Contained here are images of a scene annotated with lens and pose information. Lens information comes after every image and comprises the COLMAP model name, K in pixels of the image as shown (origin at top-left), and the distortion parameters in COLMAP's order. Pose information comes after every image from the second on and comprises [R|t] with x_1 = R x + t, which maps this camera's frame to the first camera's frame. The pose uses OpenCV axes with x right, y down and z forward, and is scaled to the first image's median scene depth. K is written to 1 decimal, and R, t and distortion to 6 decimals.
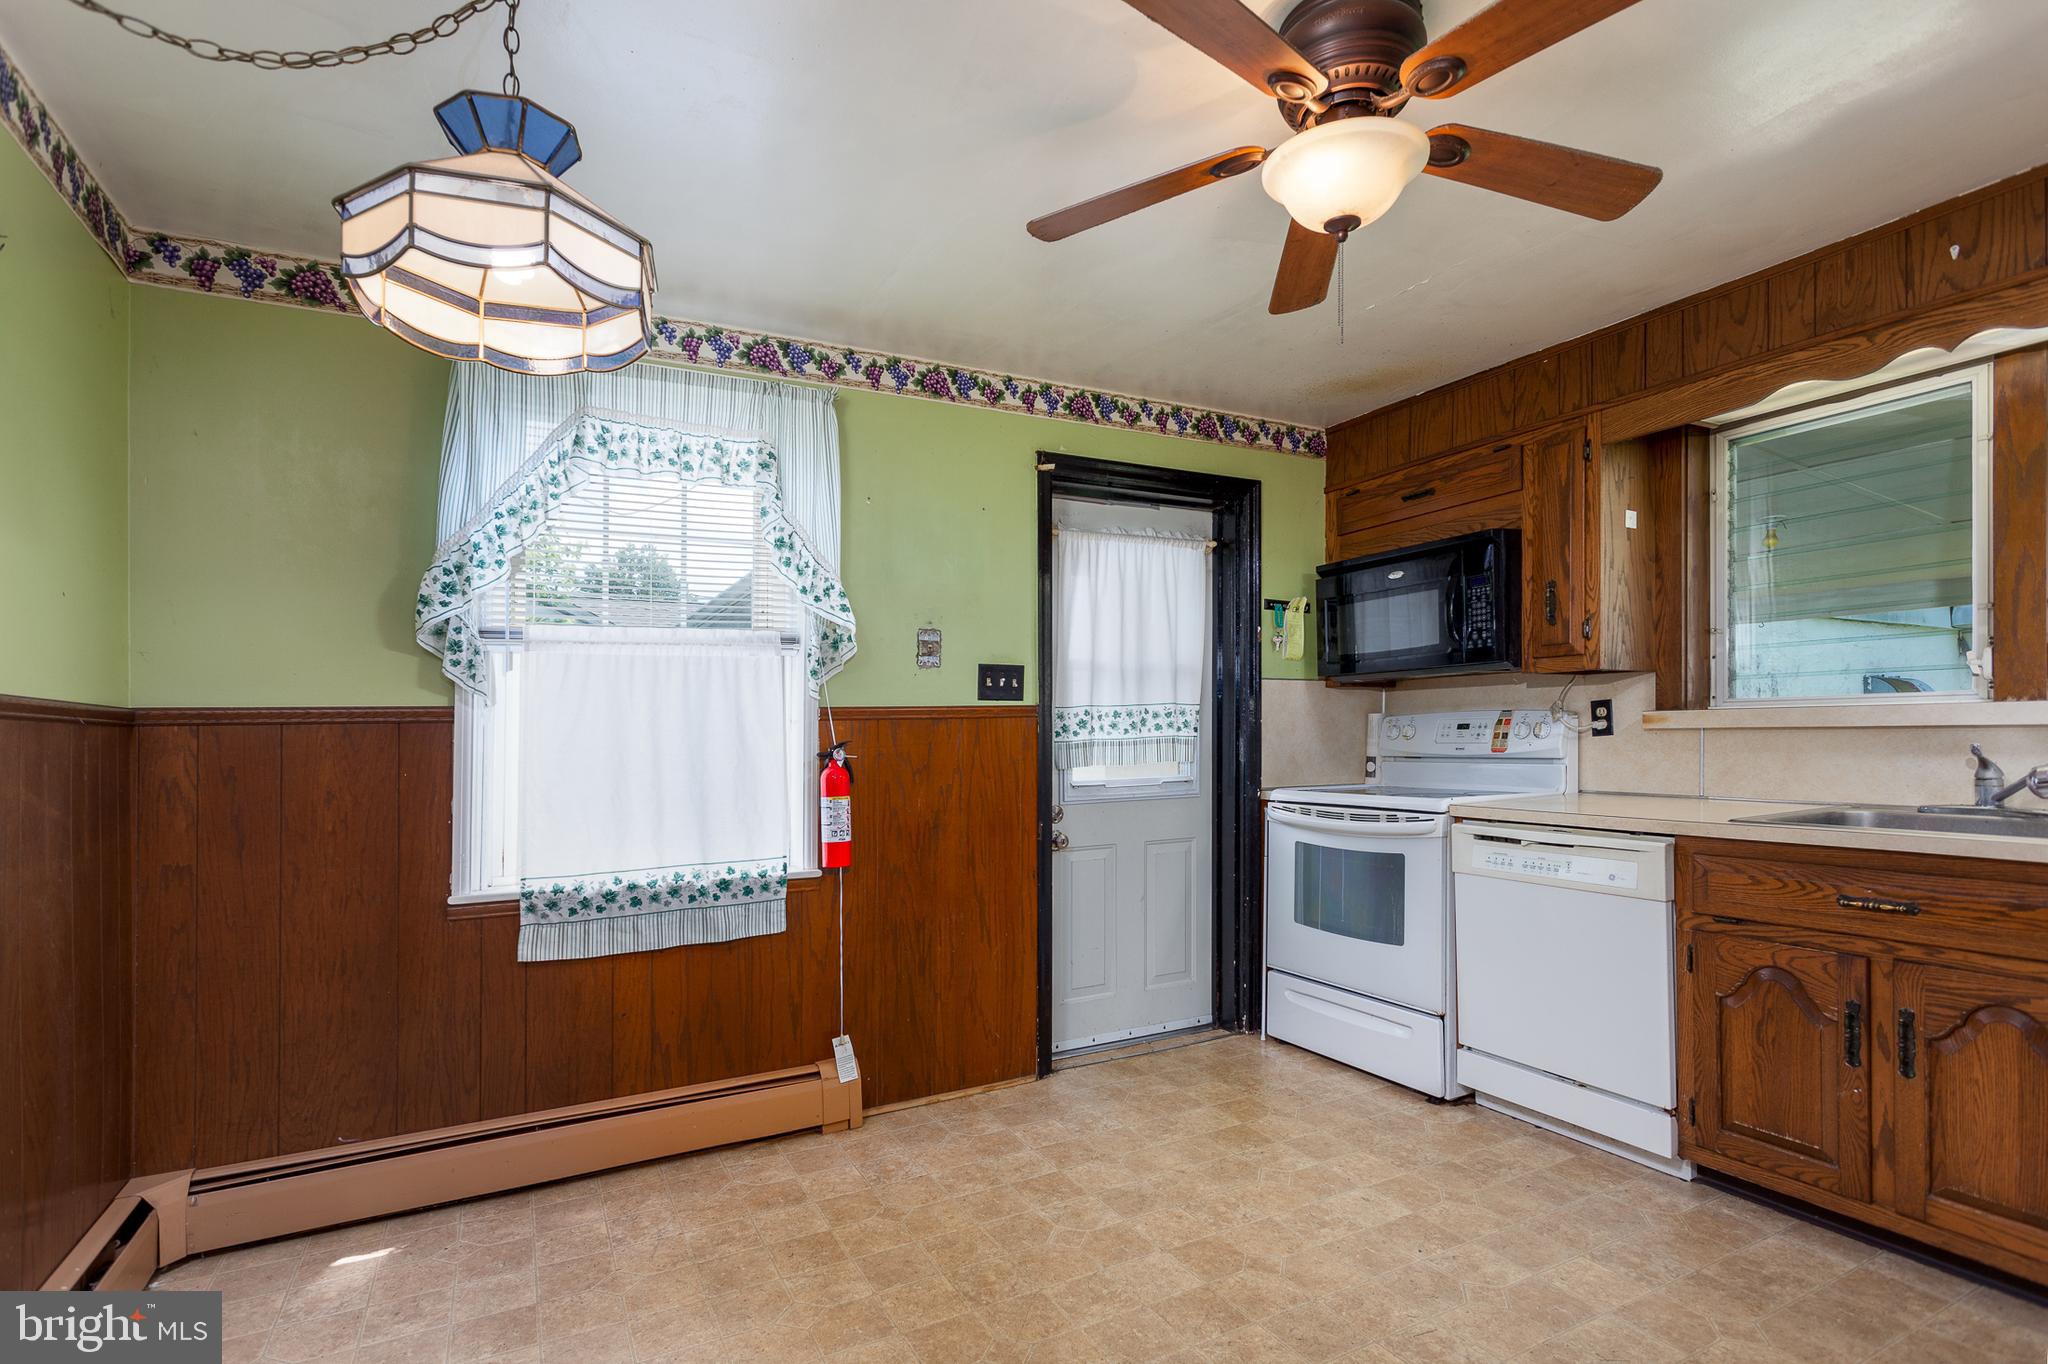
lens RADIAL K [[996.7, 0, 1017.7], [0, 996.7, 685.1], [0, 0, 1]] dist [0.004601, 0.000190]
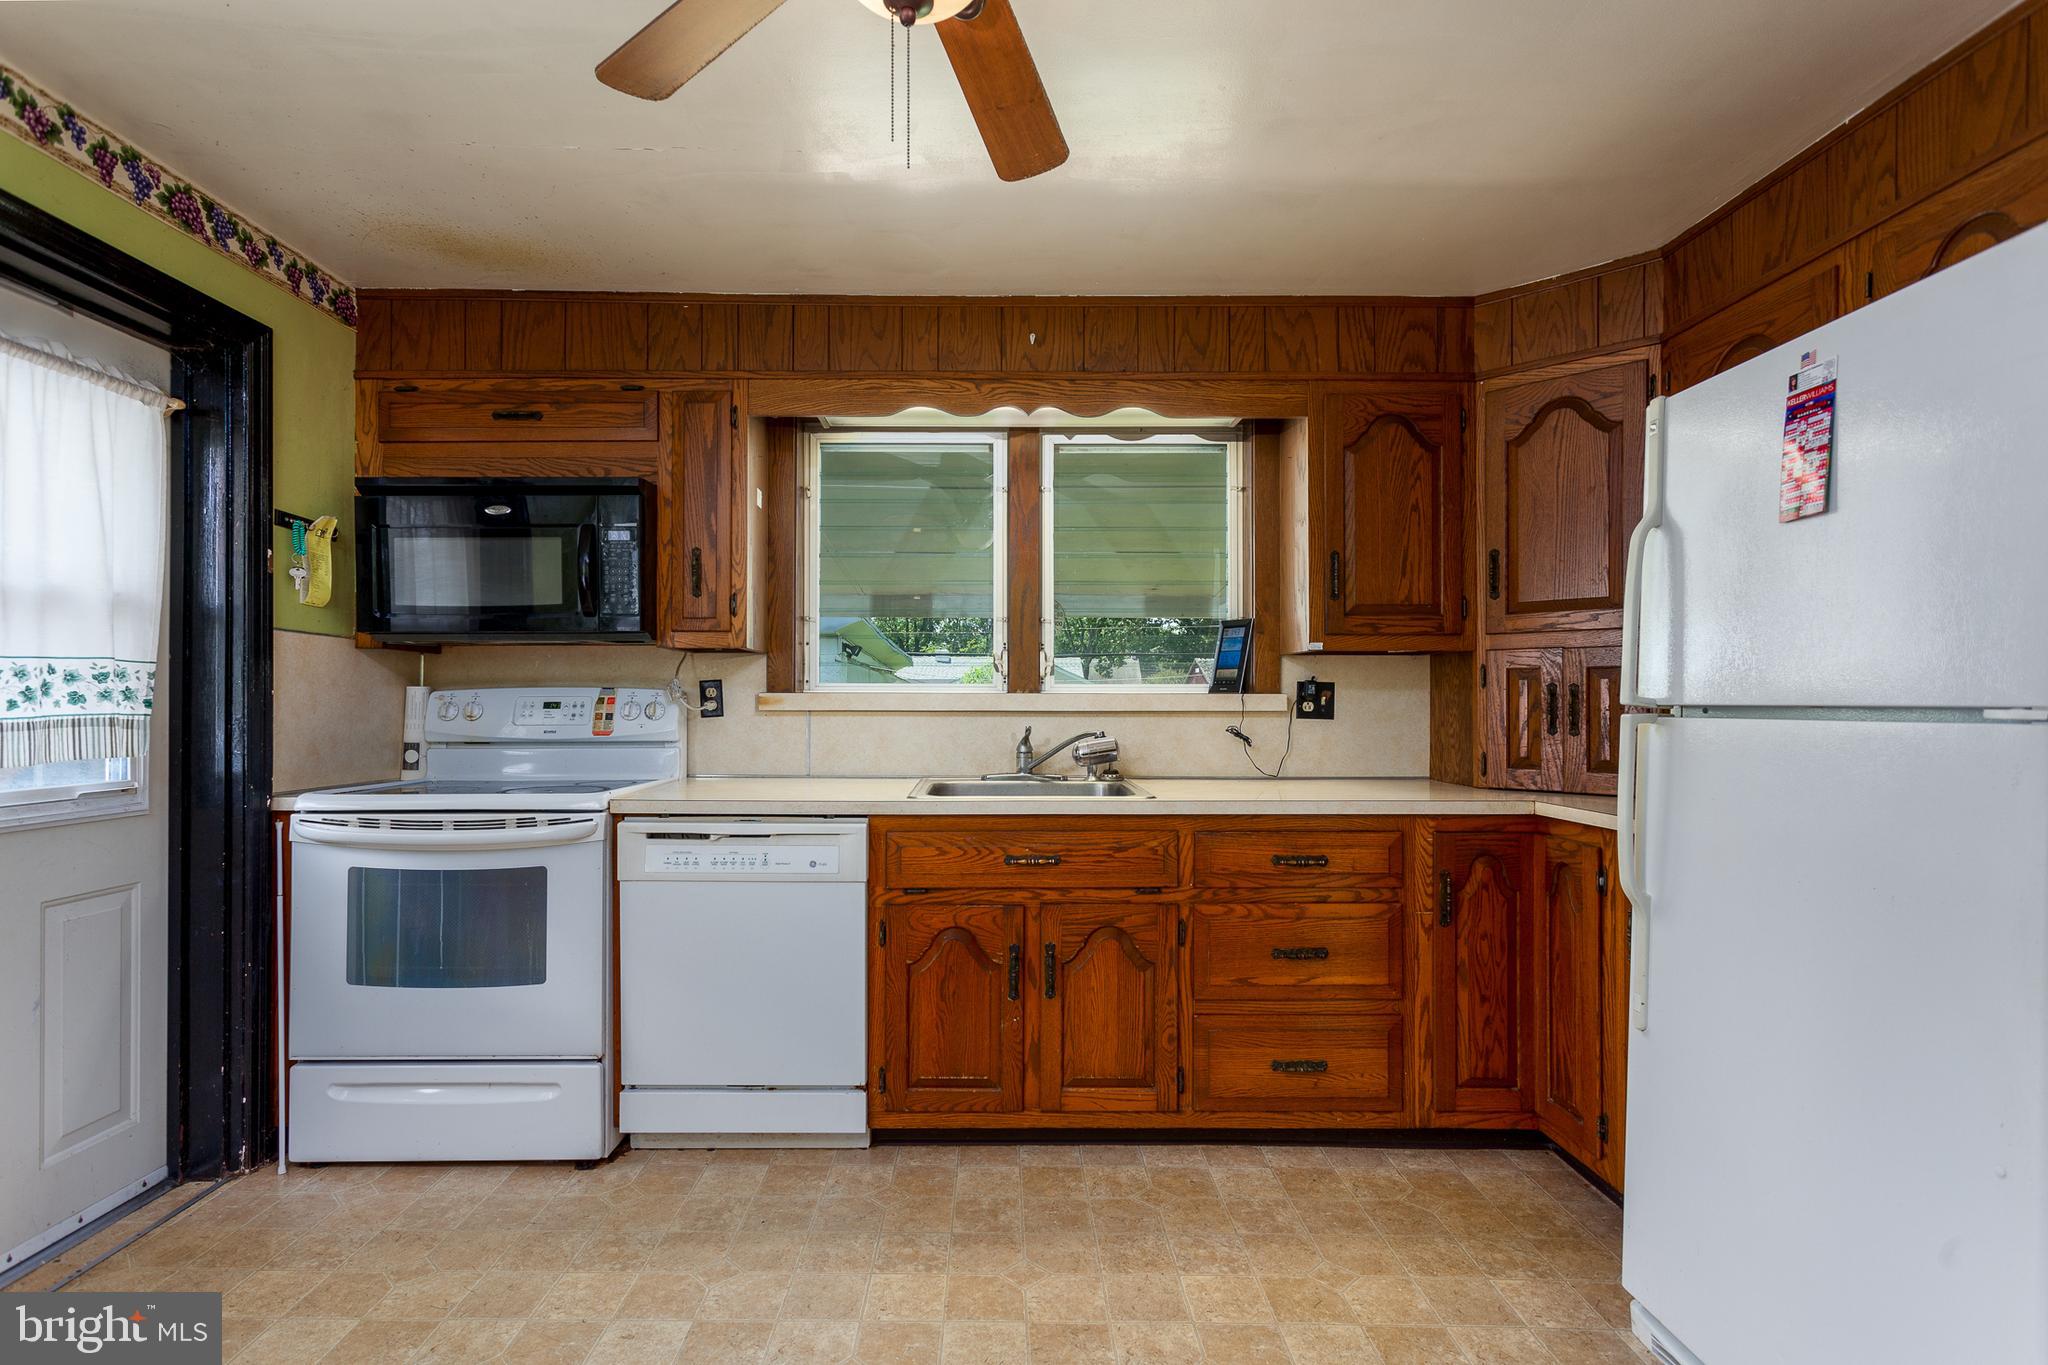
lens RADIAL K [[996.7, 0, 1017.3], [0, 996.7, 701.3], [0, 0, 1]] dist [0.004601, 0.000190]
pose [[0.463241, 0.019187, 0.886025, -0.138105], [-0.051586, 0.998654, 0.005345, 0.015645], [-0.884730, -0.048183, 0.463607, 0.308682]]
